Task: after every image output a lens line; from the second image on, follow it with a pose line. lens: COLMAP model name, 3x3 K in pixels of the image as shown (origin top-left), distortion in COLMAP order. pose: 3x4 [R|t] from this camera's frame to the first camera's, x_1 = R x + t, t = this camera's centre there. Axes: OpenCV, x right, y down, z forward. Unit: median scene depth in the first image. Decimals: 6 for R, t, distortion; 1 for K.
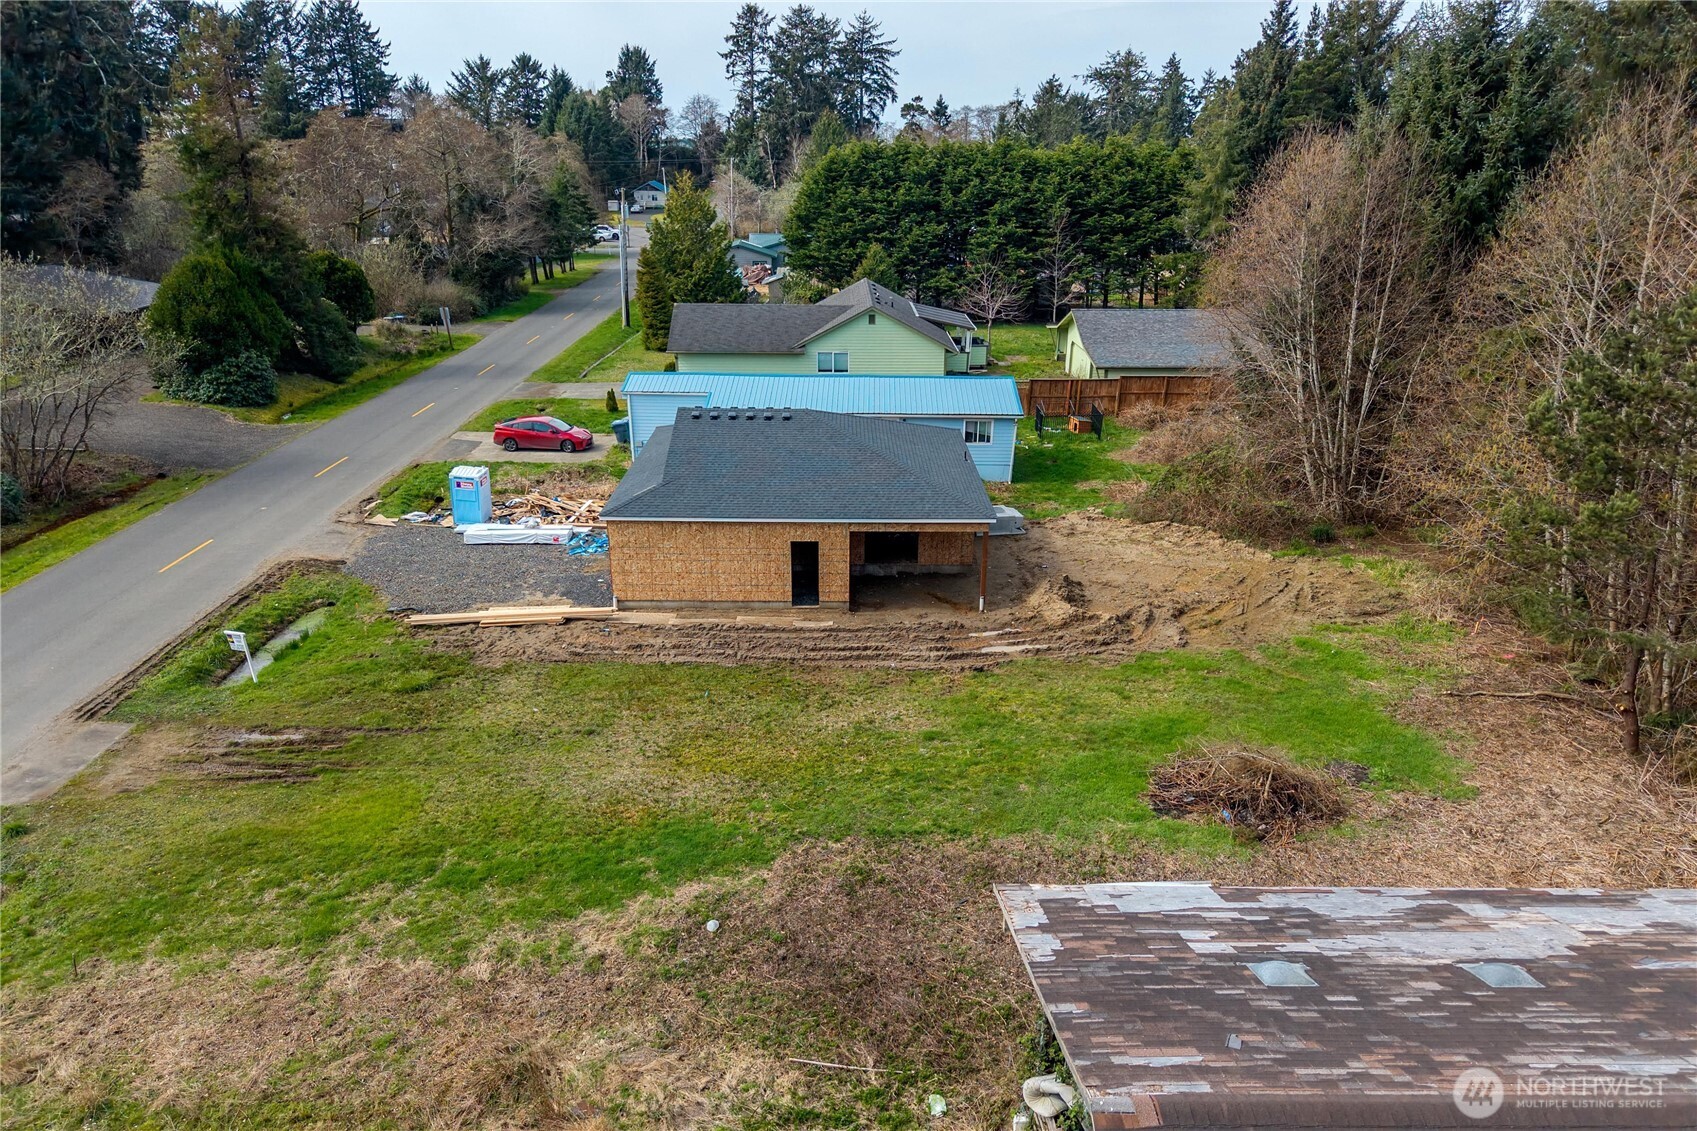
lens RADIAL K [[1134.9, 0, 841.9], [0, 1134.9, 624.7], [0, 0, 1]] dist [0.025241, -0.042354]
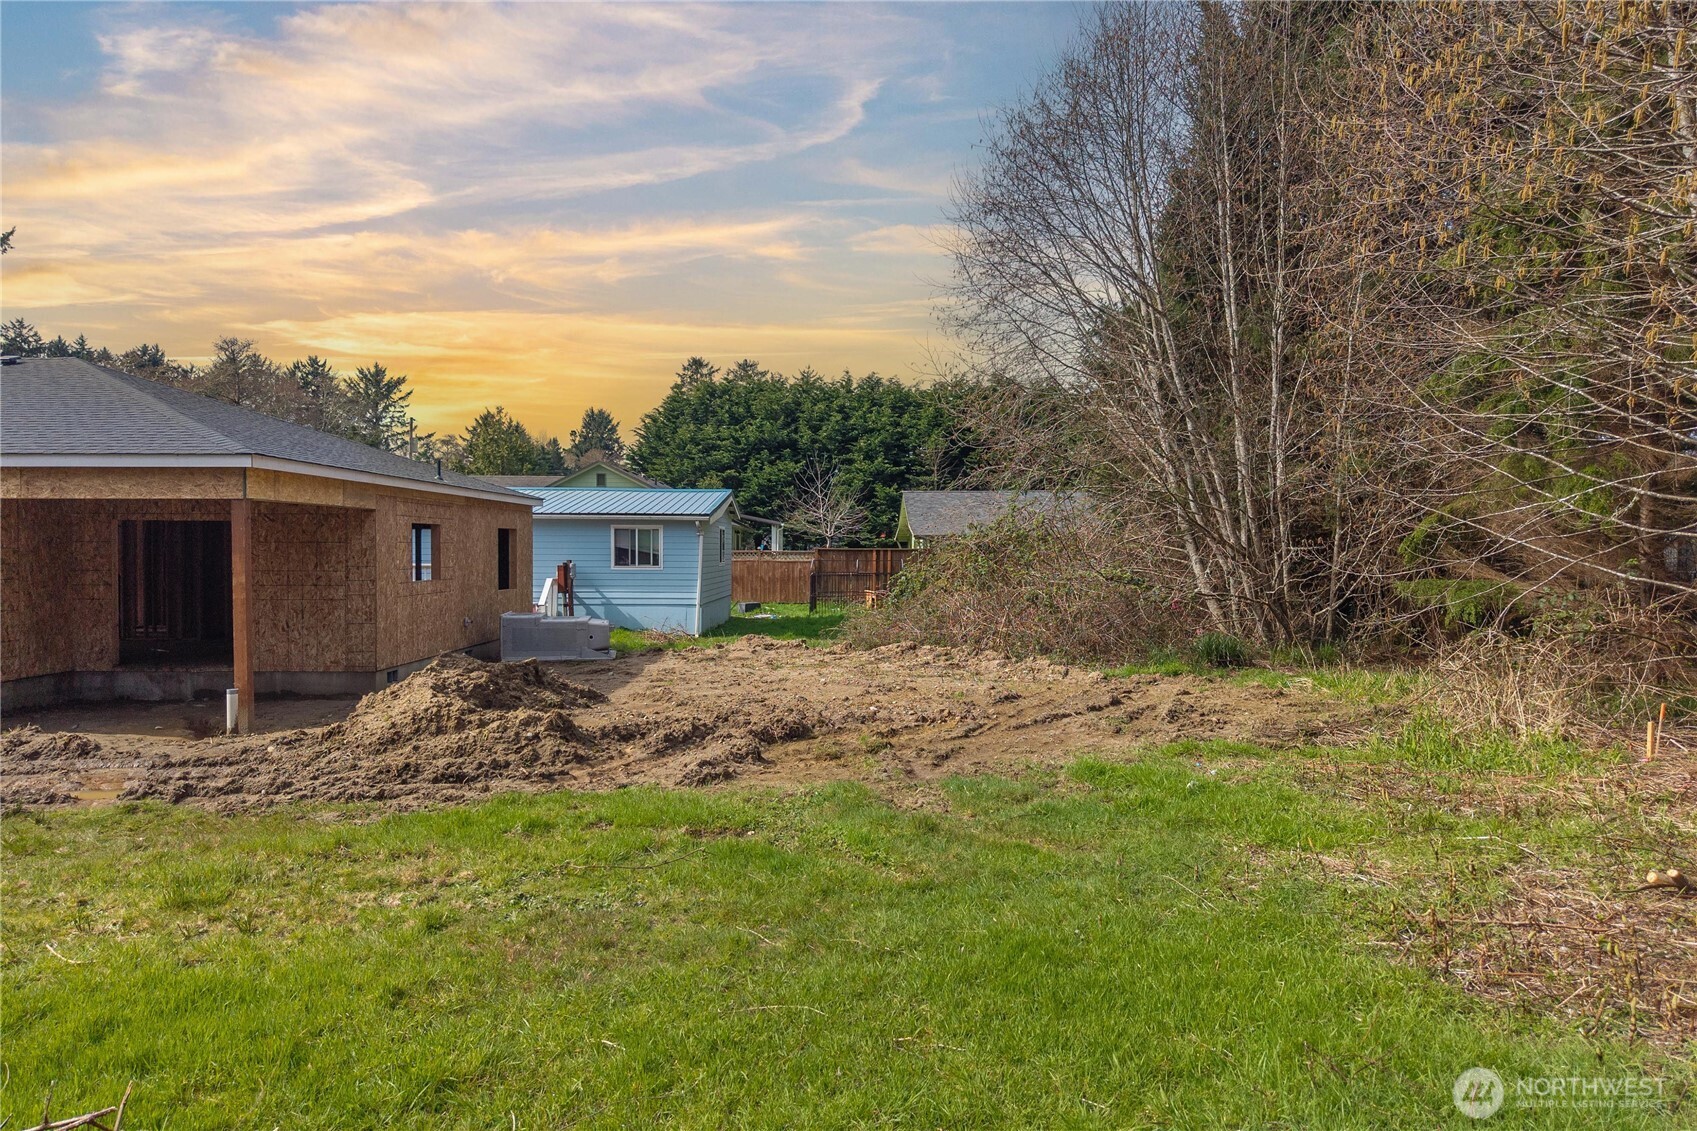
lens RADIAL K [[1134.9, 0, 841.9], [0, 1134.9, 624.7], [0, 0, 1]] dist [0.025241, -0.042354]
pose [[0.999945, -0.006687, 0.008117, 0.312561], [0.008875, 0.950651, -0.310134, 0.067925], [-0.005643, 0.310189, 0.950658, 0.653812]]
